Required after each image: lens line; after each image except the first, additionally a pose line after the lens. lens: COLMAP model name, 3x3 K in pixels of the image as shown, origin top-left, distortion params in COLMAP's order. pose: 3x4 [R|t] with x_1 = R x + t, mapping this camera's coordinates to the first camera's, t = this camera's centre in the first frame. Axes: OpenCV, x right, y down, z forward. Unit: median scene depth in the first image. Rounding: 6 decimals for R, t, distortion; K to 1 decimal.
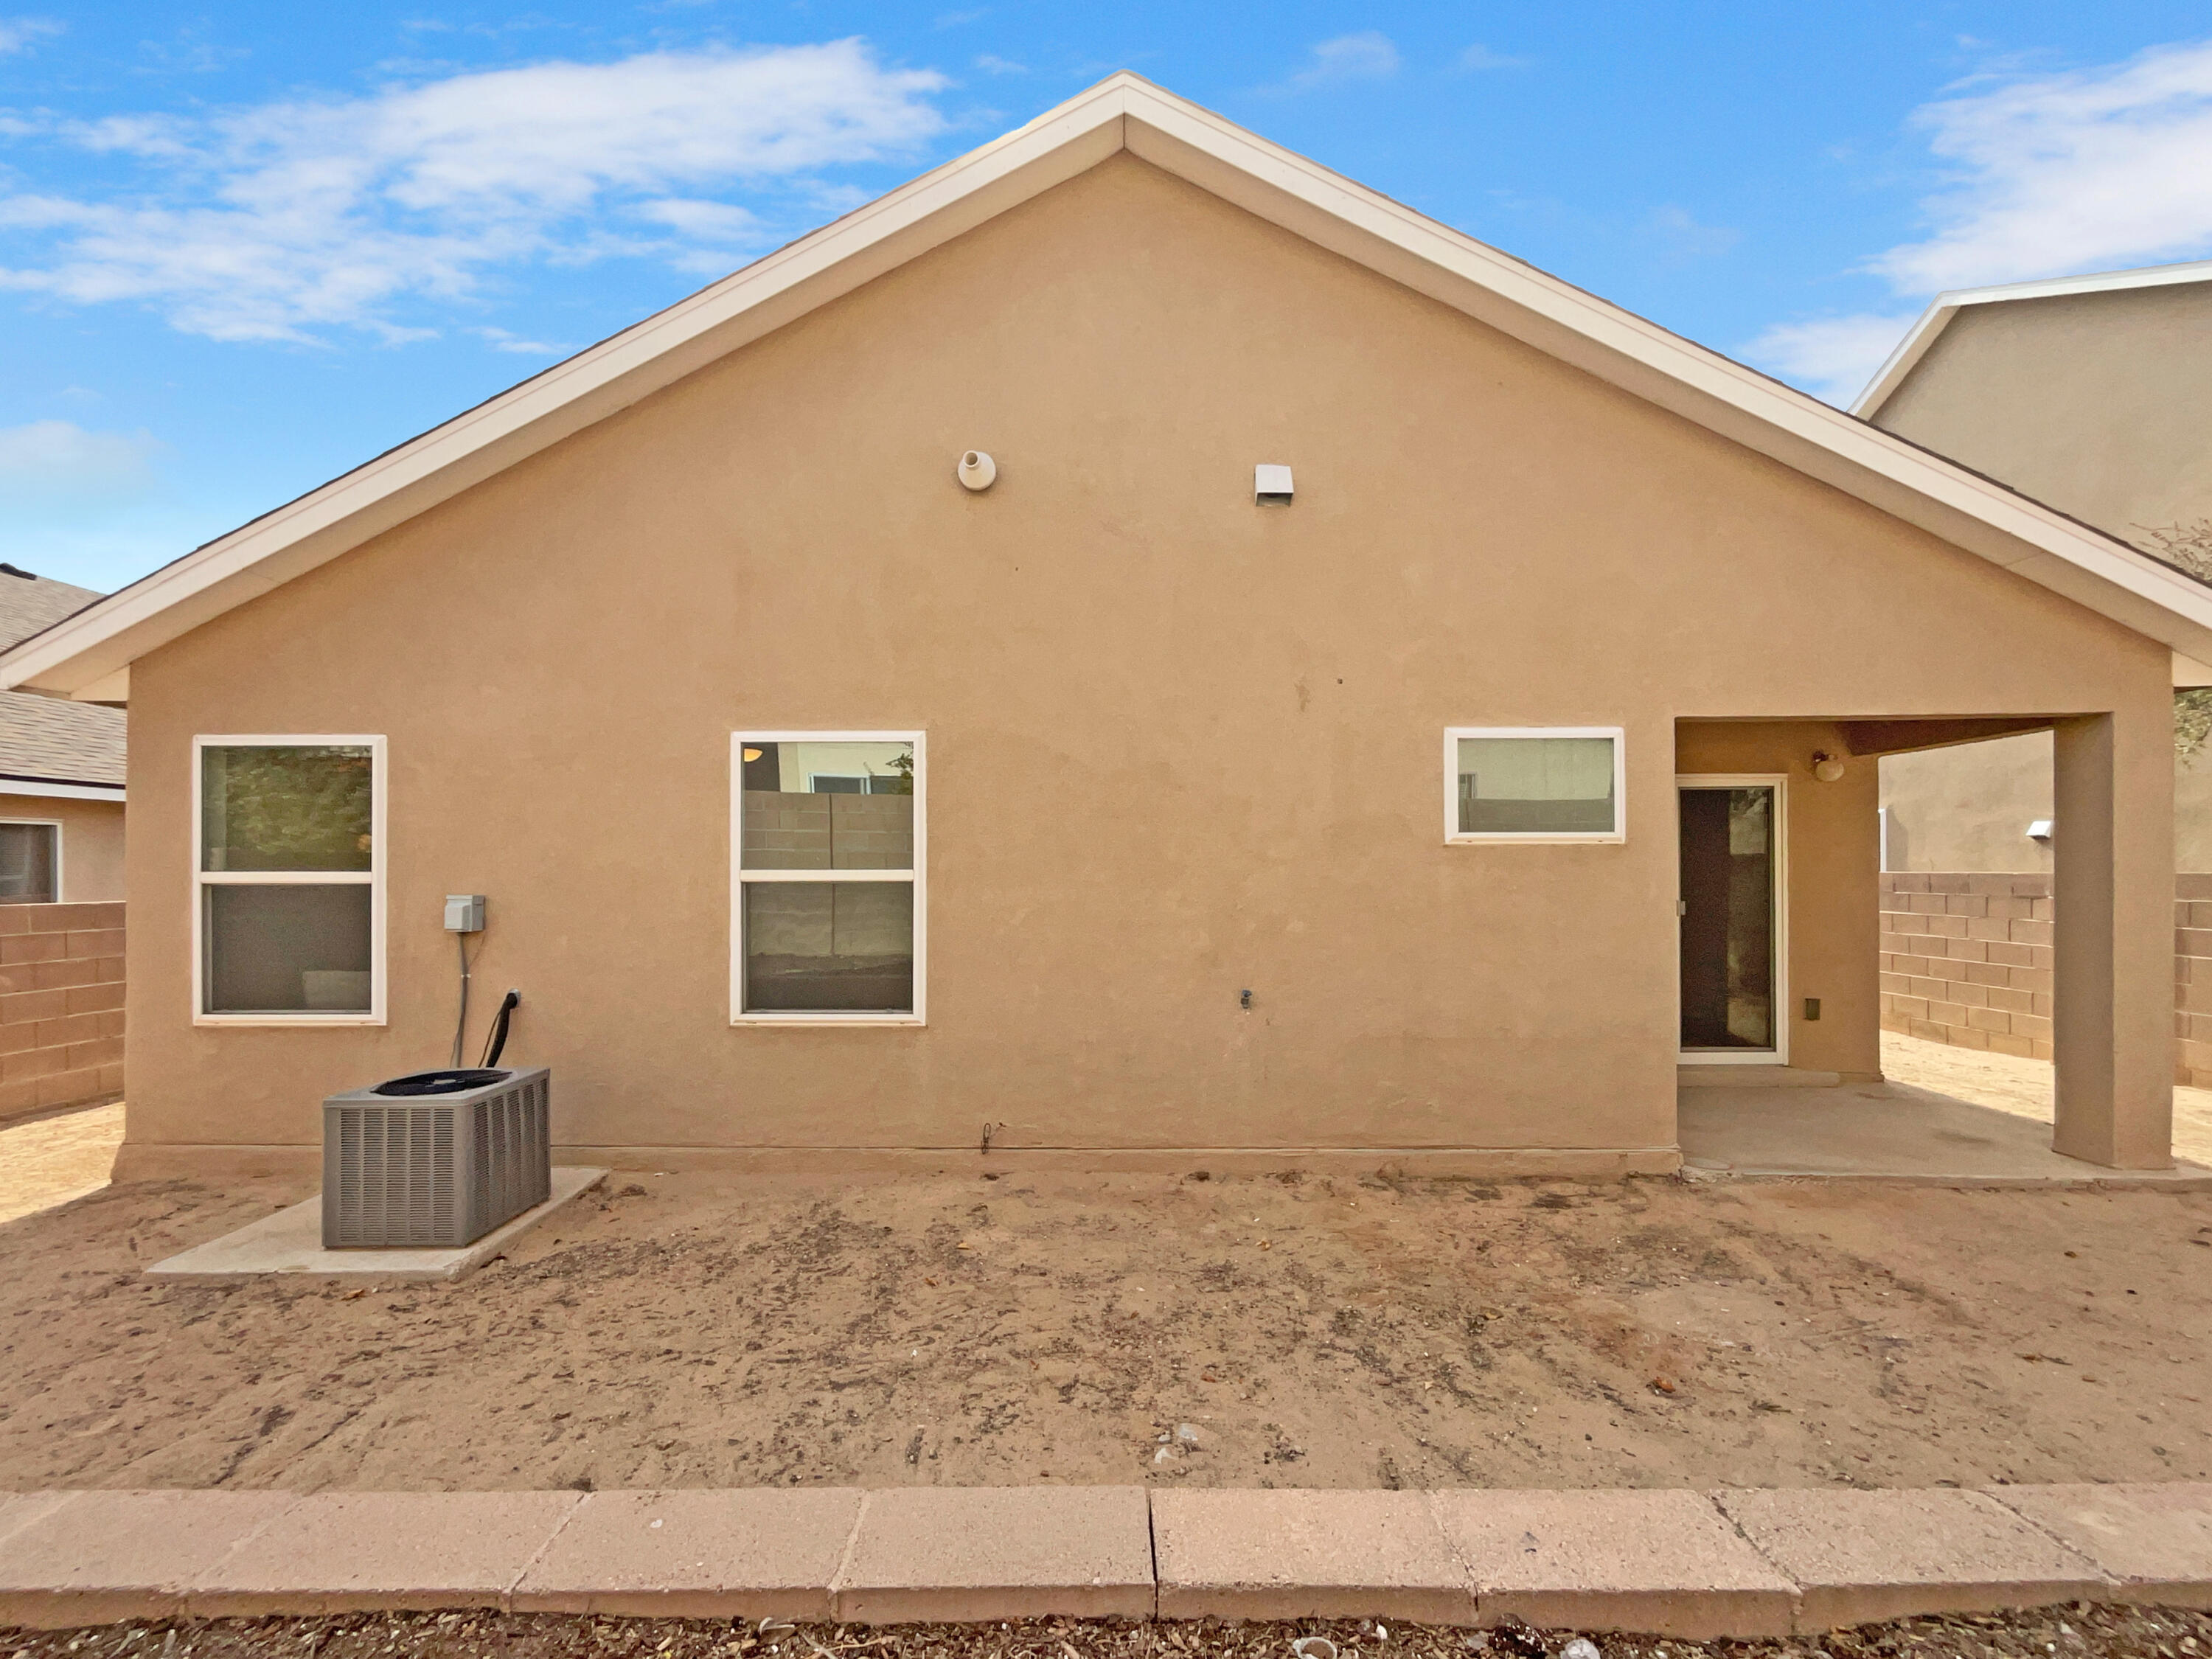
lens RADIAL K [[939.5, 0, 1100.0], [0, 939.5, 860.4], [0, 0, 1]] dist [0.001474, 0.000068]
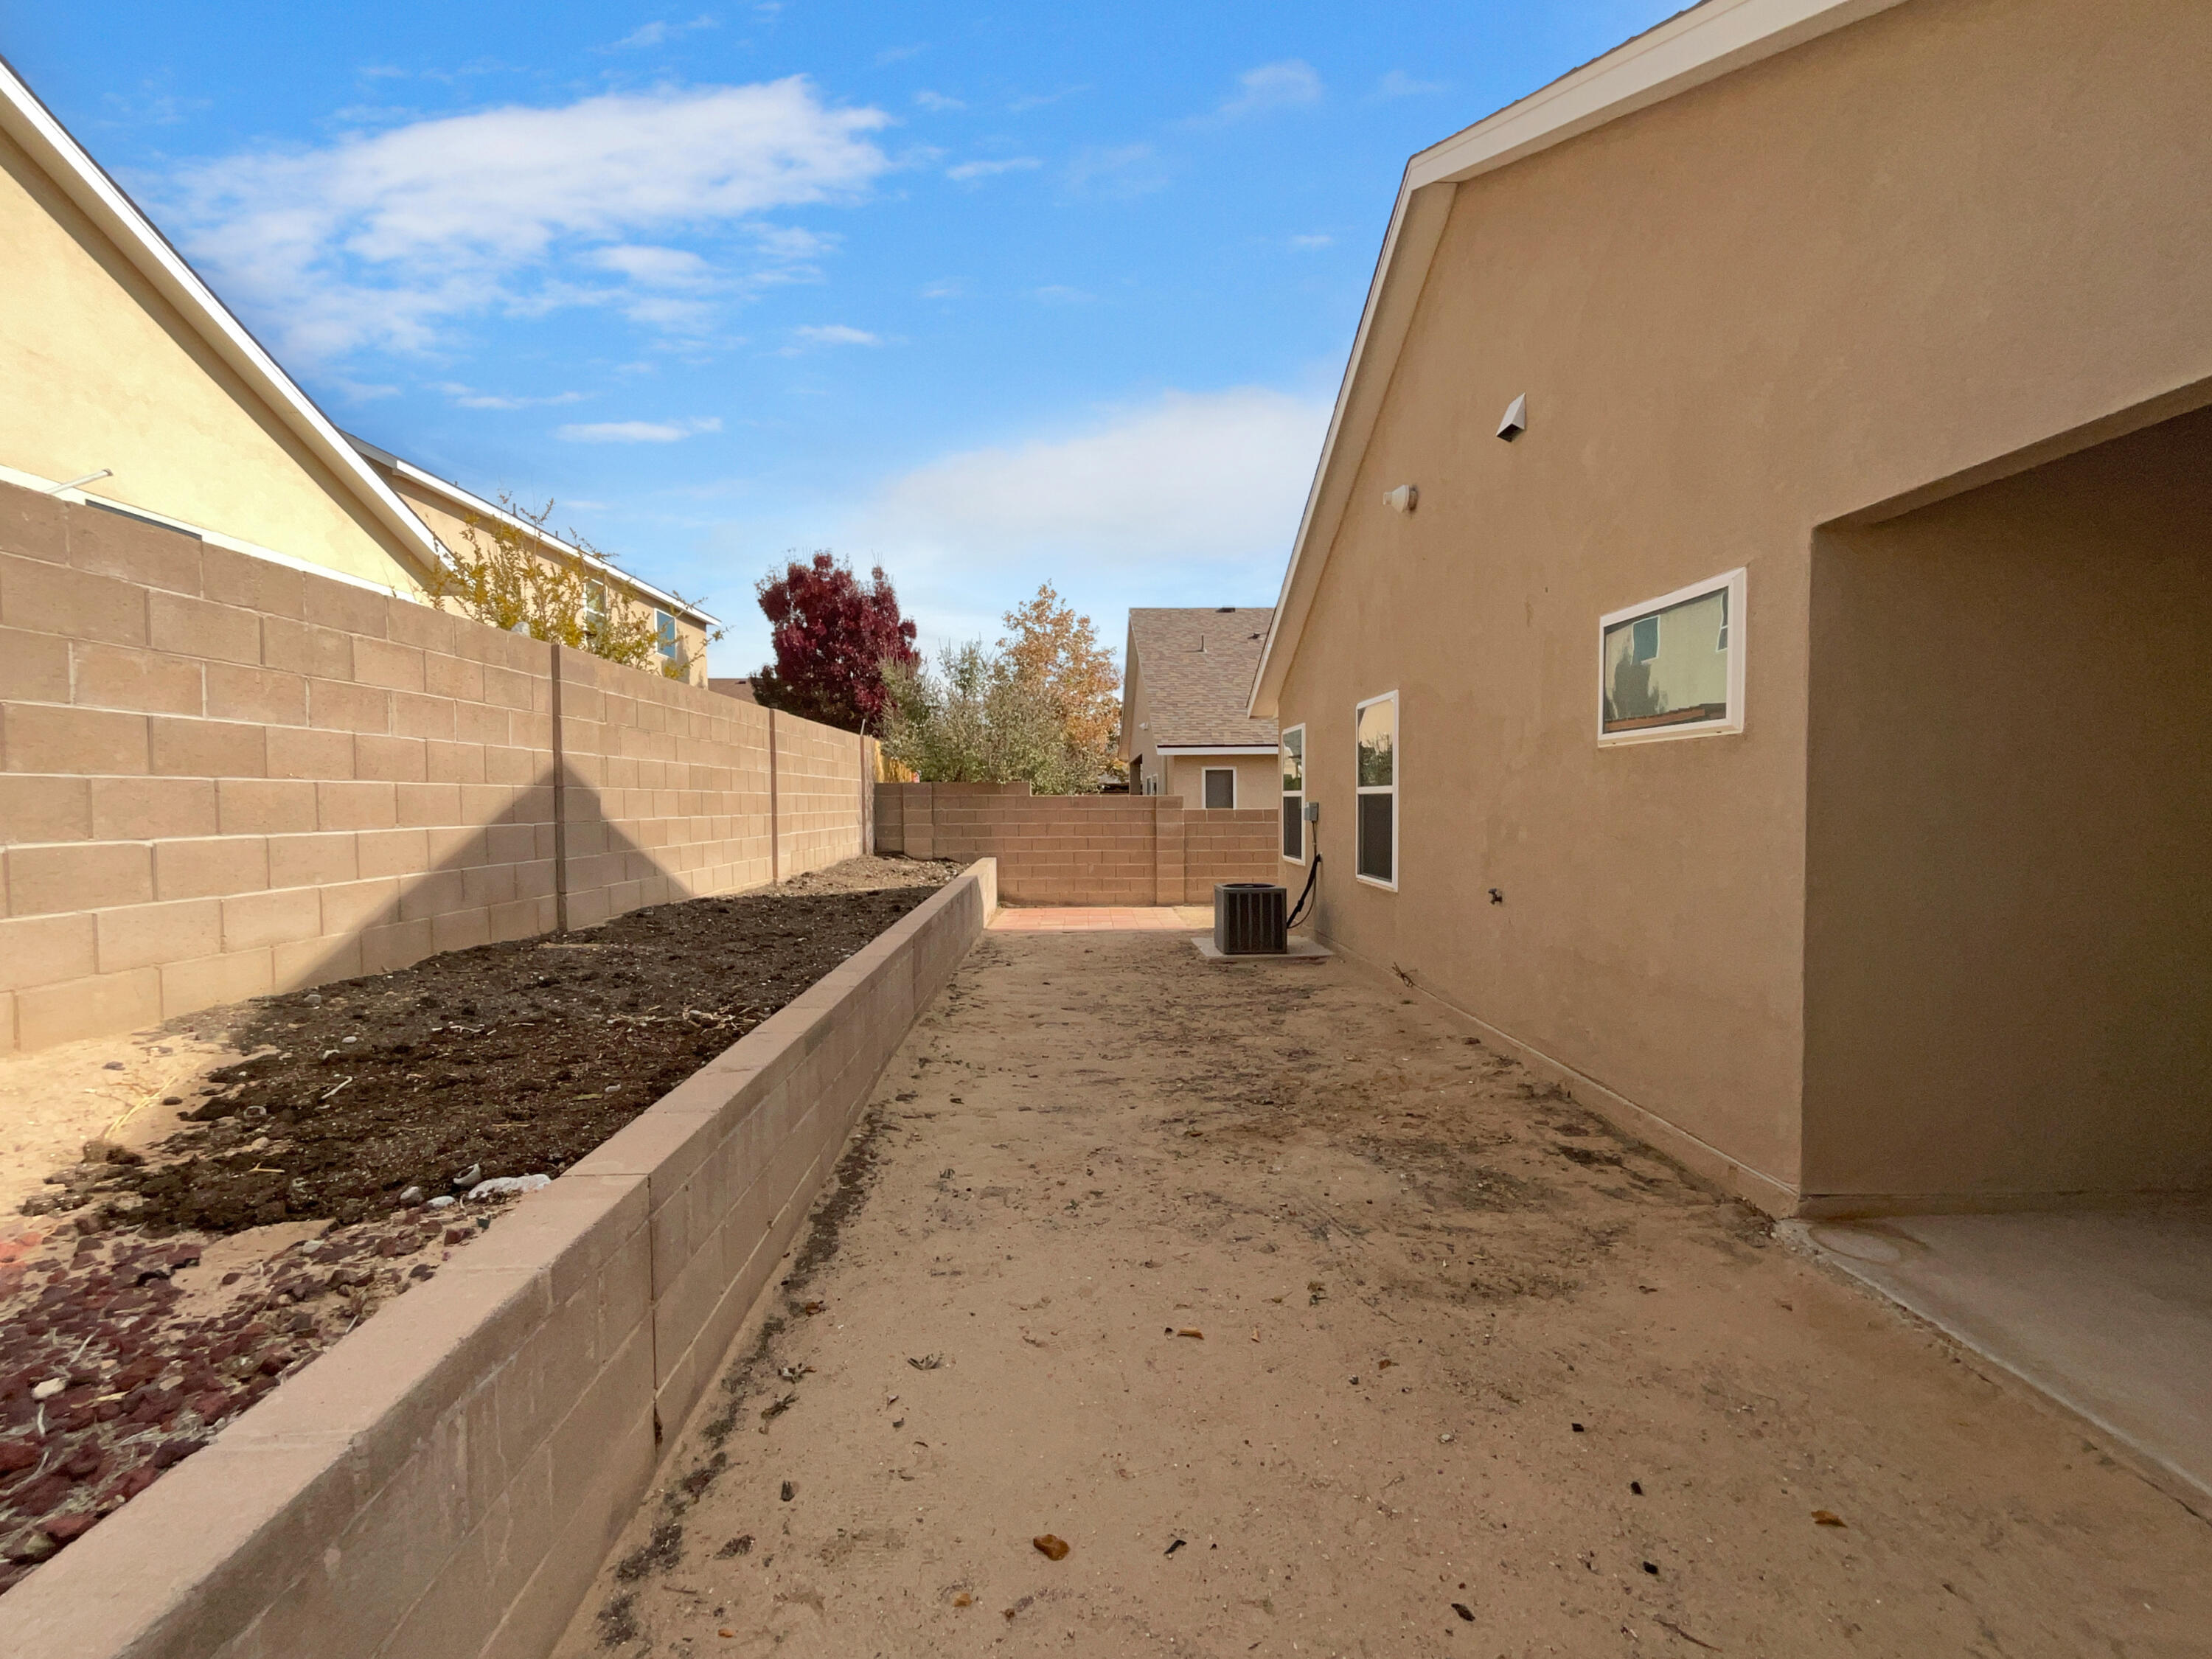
lens RADIAL K [[919.2, 0, 1099.6], [0, 919.2, 832.8], [0, 0, 1]] dist [0.002245, 0.000079]
pose [[0.037371, 0.036313, -0.998641, 1.433013], [0.025887, 0.998969, 0.037294, 0.021167], [0.998966, -0.027246, 0.036392, 0.574820]]
